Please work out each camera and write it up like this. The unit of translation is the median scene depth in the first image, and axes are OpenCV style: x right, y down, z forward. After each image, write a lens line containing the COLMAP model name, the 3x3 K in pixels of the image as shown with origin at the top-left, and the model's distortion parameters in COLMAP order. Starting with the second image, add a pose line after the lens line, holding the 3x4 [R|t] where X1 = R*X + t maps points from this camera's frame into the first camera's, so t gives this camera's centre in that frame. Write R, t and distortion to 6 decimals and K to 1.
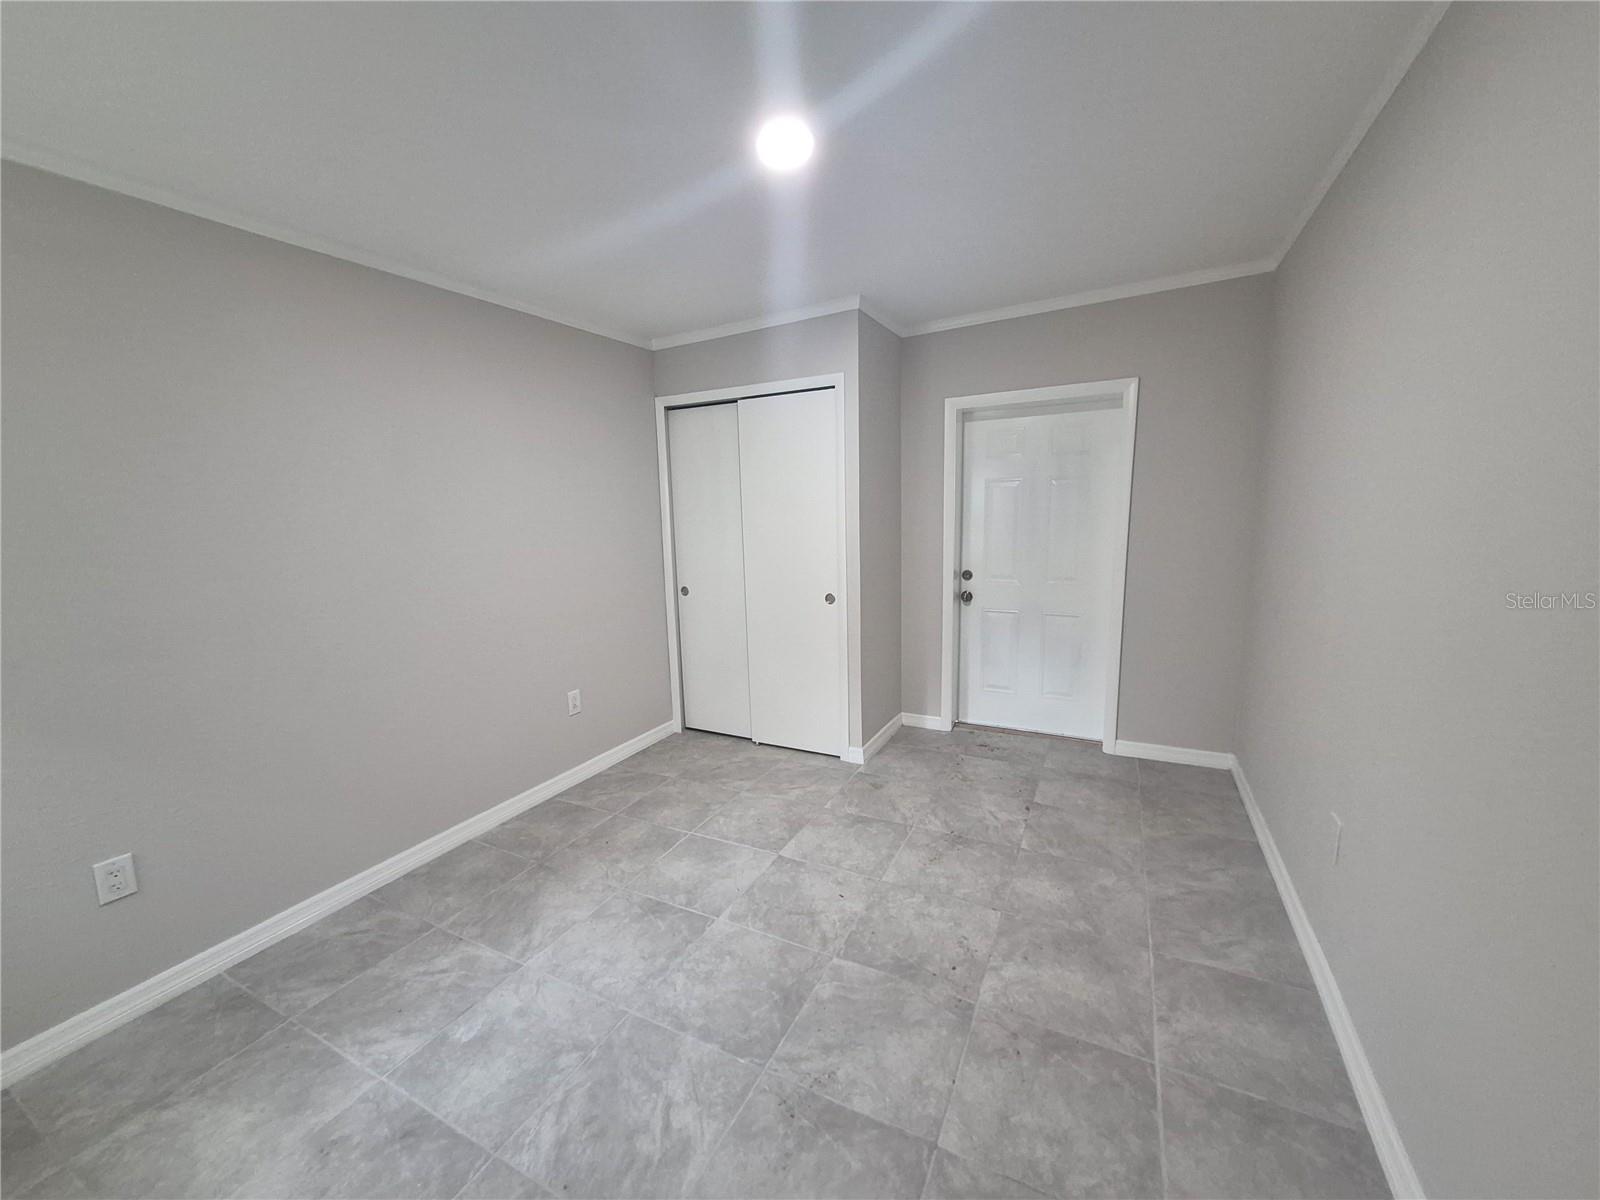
lens RADIAL K [[625.9, 0, 793.9], [0, 625.9, 607.4], [0, 0, 1]] dist [0.001033, -0.000510]
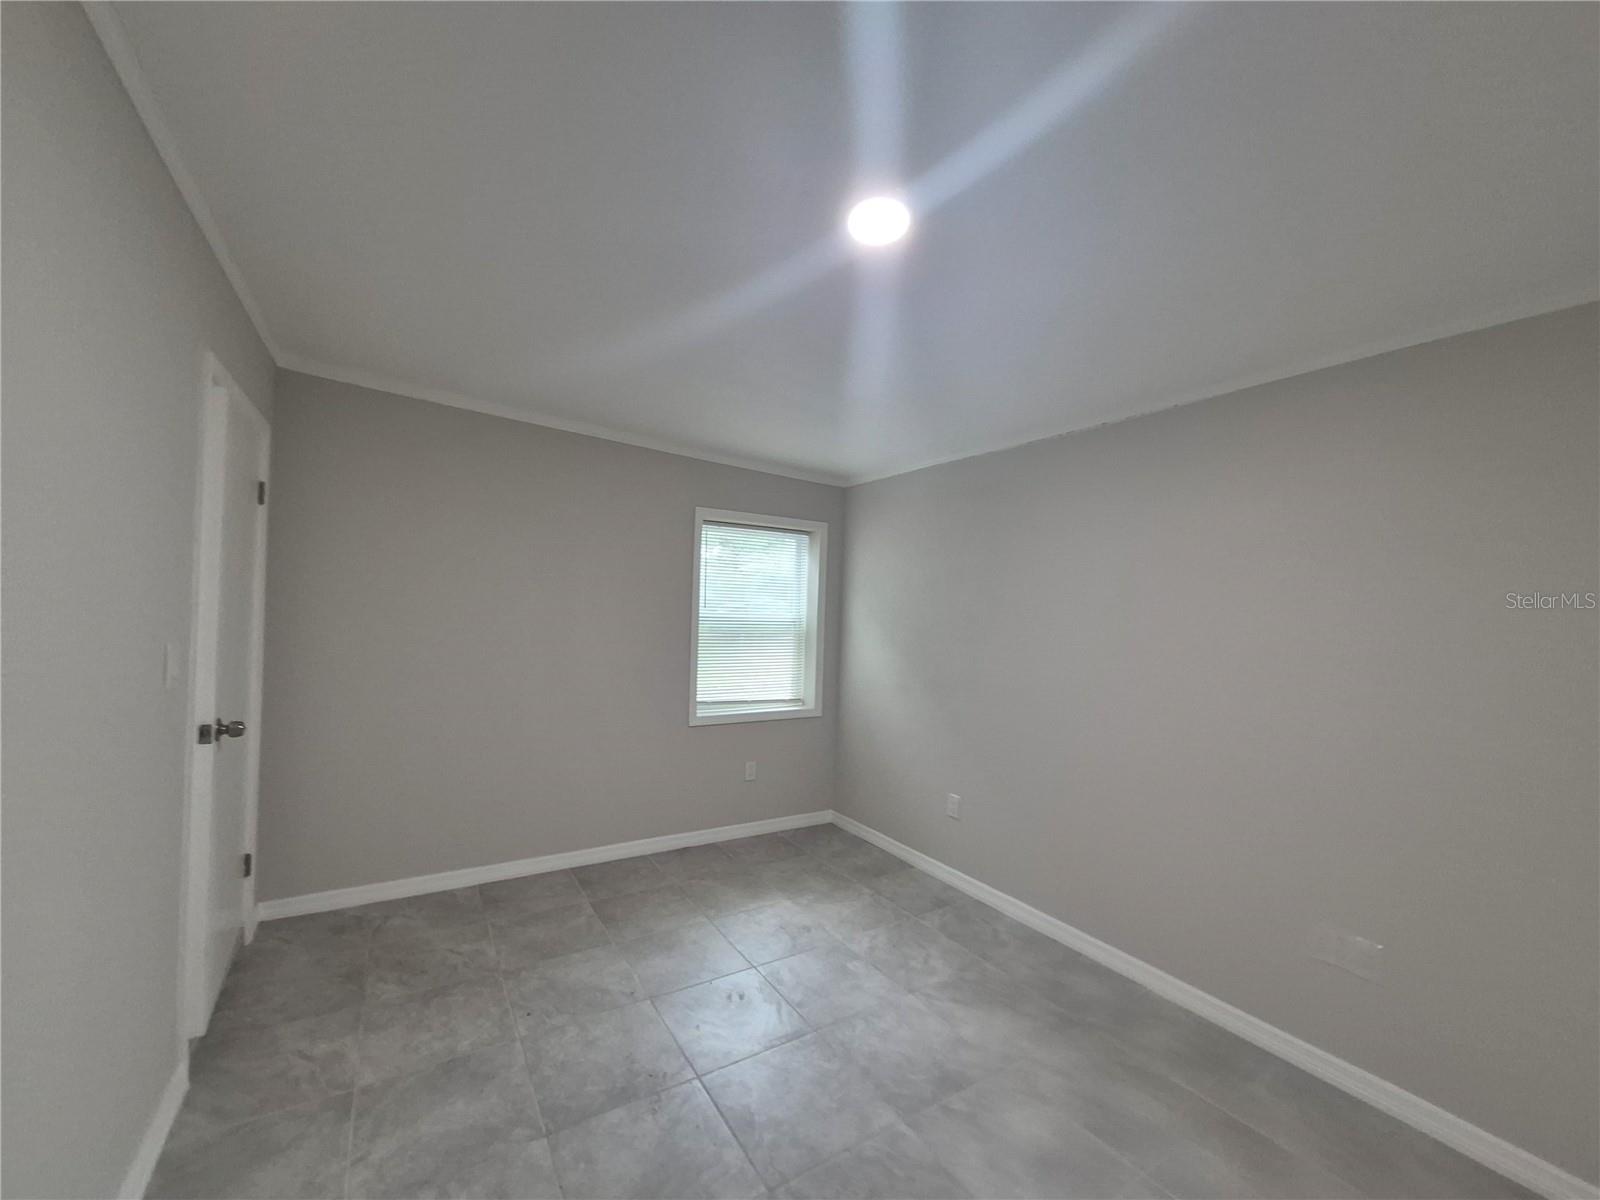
lens RADIAL K [[625.9, 0, 793.9], [0, 625.9, 607.4], [0, 0, 1]] dist [0.001033, -0.000510]
pose [[-0.505521, 0.007928, -0.862778, 0.758635], [-0.163650, 0.980925, 0.104900, -0.264002], [0.847153, 0.194223, -0.494581, 1.337584]]
